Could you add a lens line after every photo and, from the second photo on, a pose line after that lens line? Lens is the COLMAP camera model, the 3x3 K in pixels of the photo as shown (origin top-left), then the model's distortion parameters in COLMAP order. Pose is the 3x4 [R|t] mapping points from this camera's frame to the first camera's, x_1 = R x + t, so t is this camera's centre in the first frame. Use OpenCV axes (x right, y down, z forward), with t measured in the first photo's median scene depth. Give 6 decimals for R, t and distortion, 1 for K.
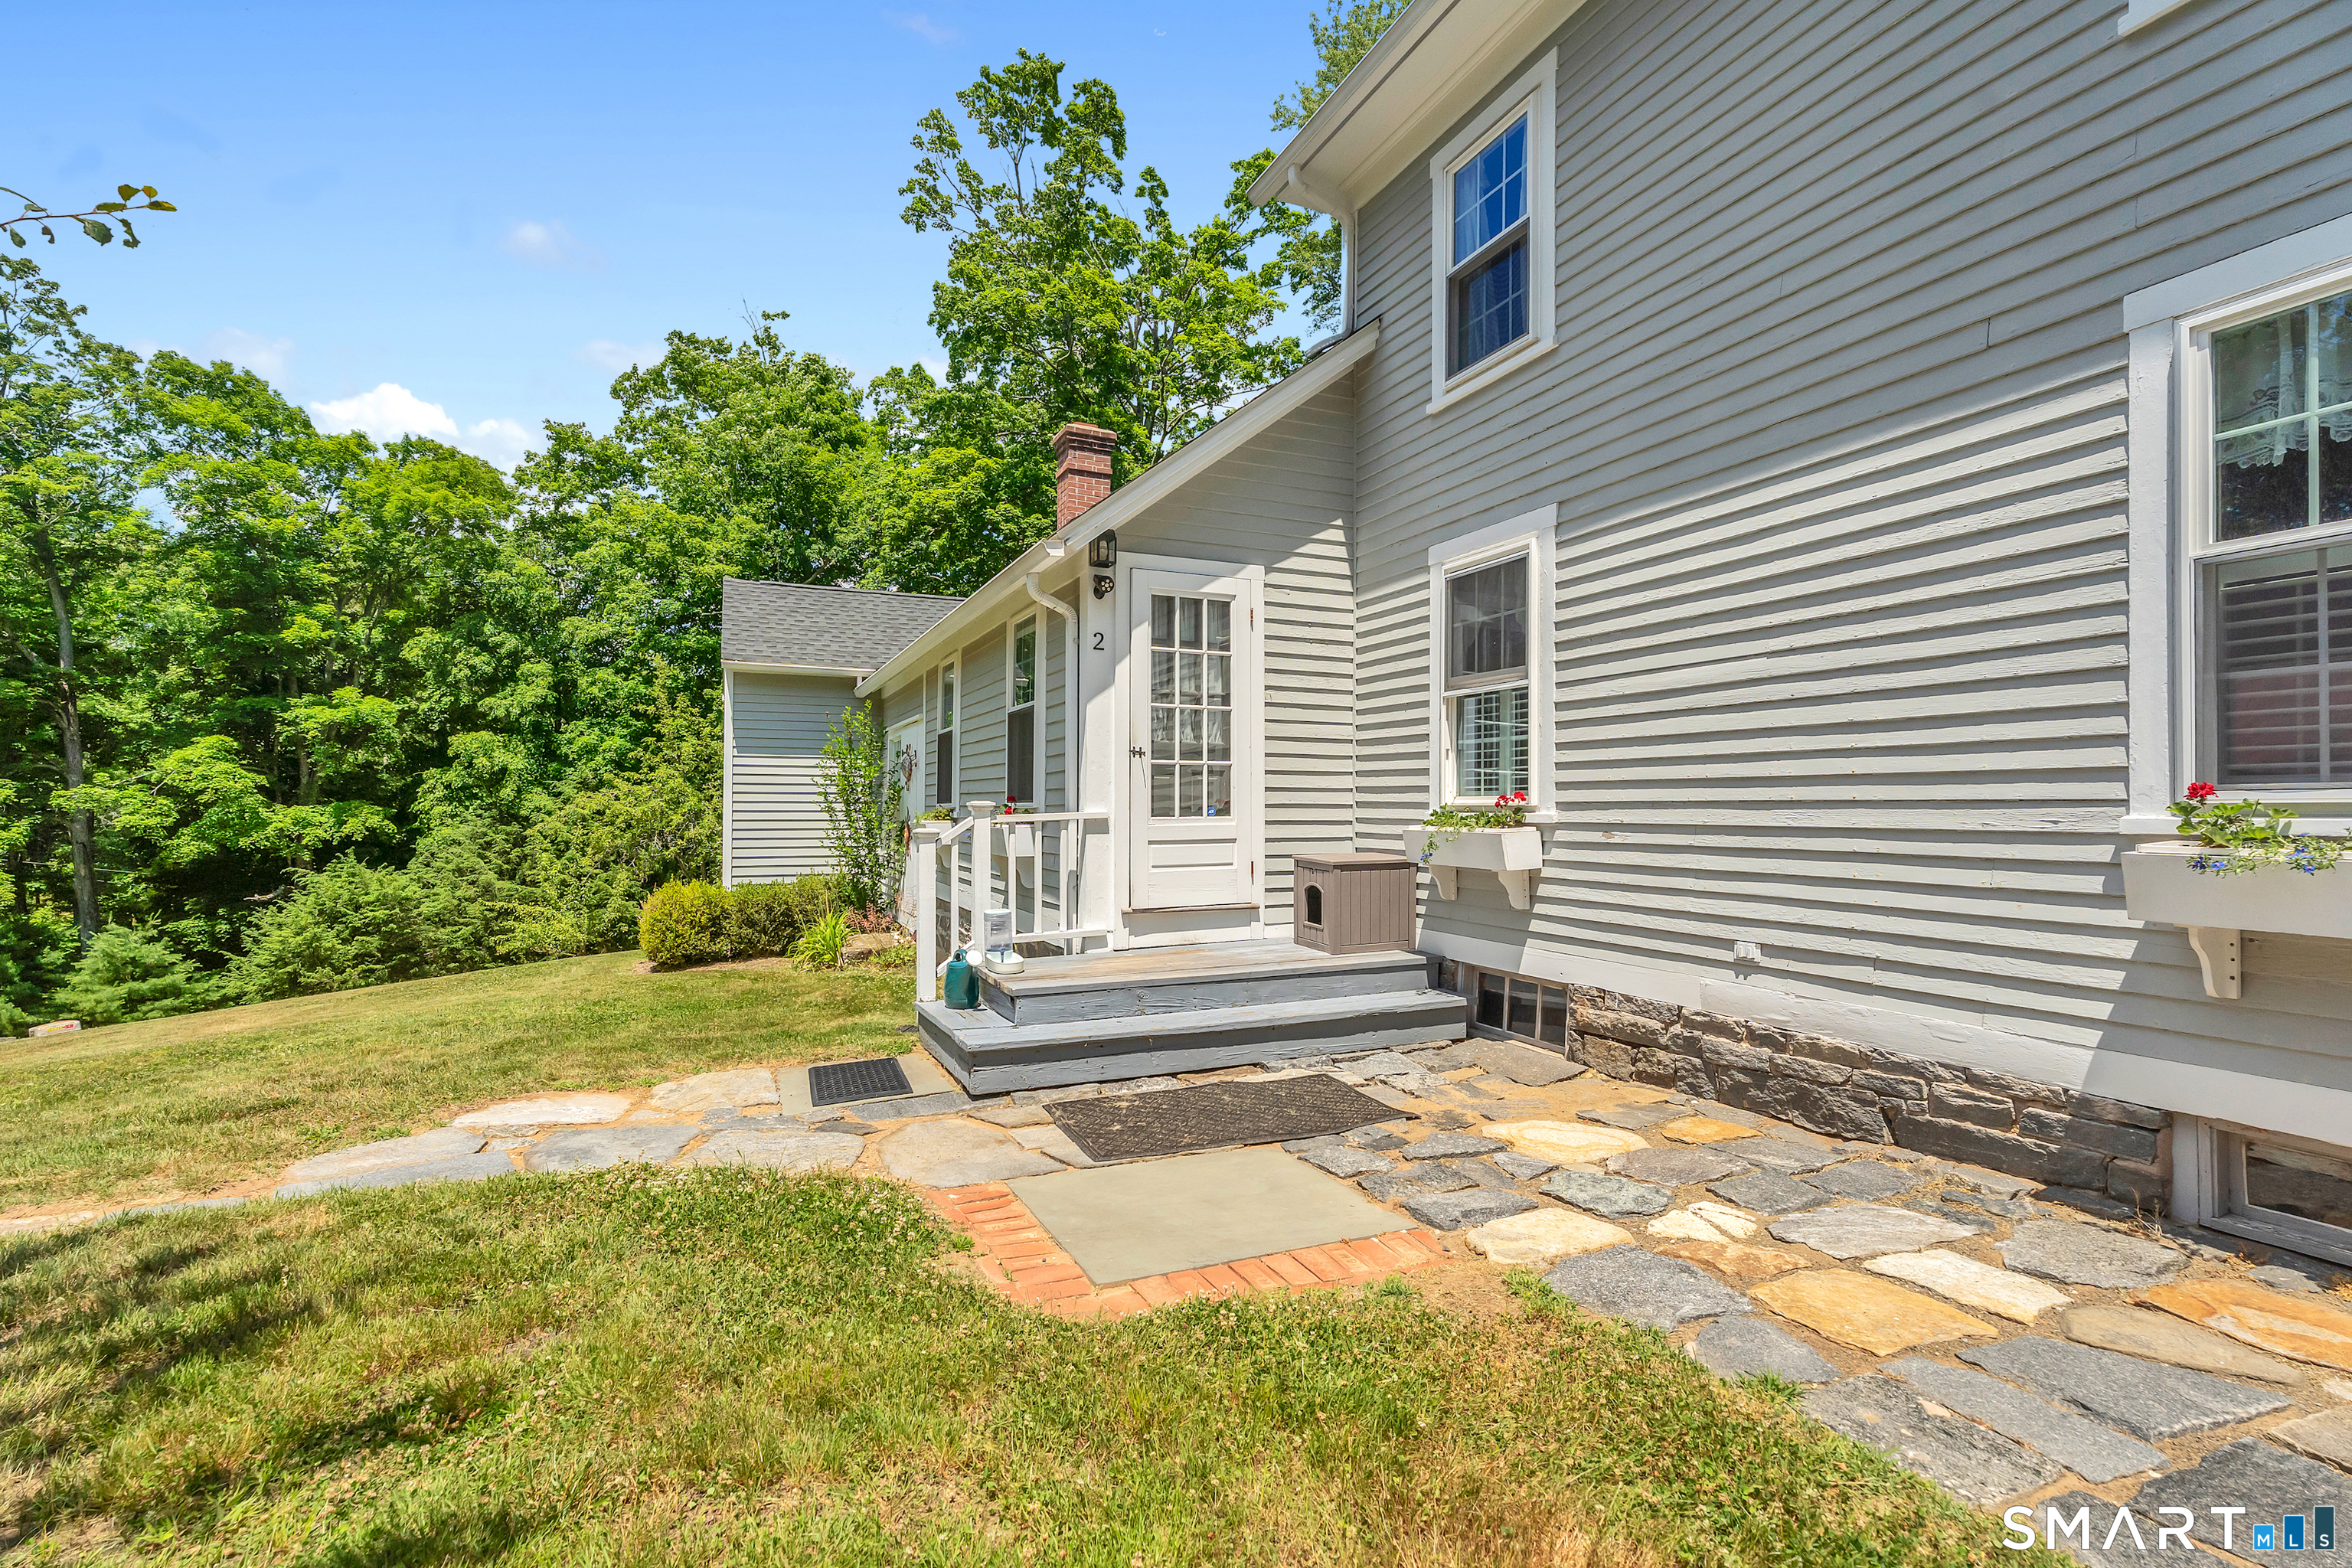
lens RADIAL K [[1038.5, 0, 1174.6], [0, 1038.5, 739.7], [0, 0, 1]] dist [-0.000772, -0.000400]
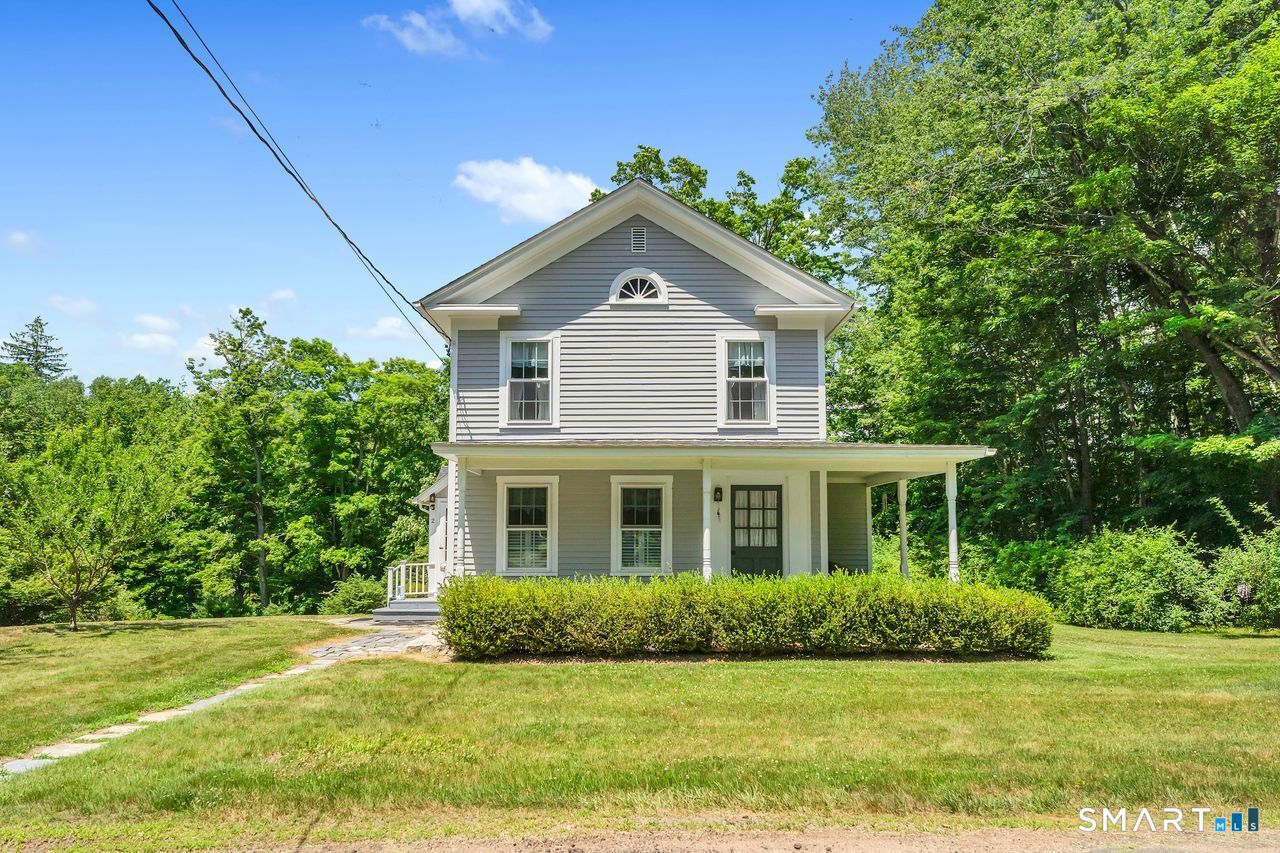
lens RADIAL K [[833.3, 0, 640.0], [0, 833.3, 426.5], [0, 0, 1]] dist [0.000122, 0.000541]
pose [[0.920180, -0.049662, -0.388332, 0.368404], [0.020252, 0.996632, -0.079468, -0.035695], [0.390971, 0.065261, 0.918087, -0.315539]]
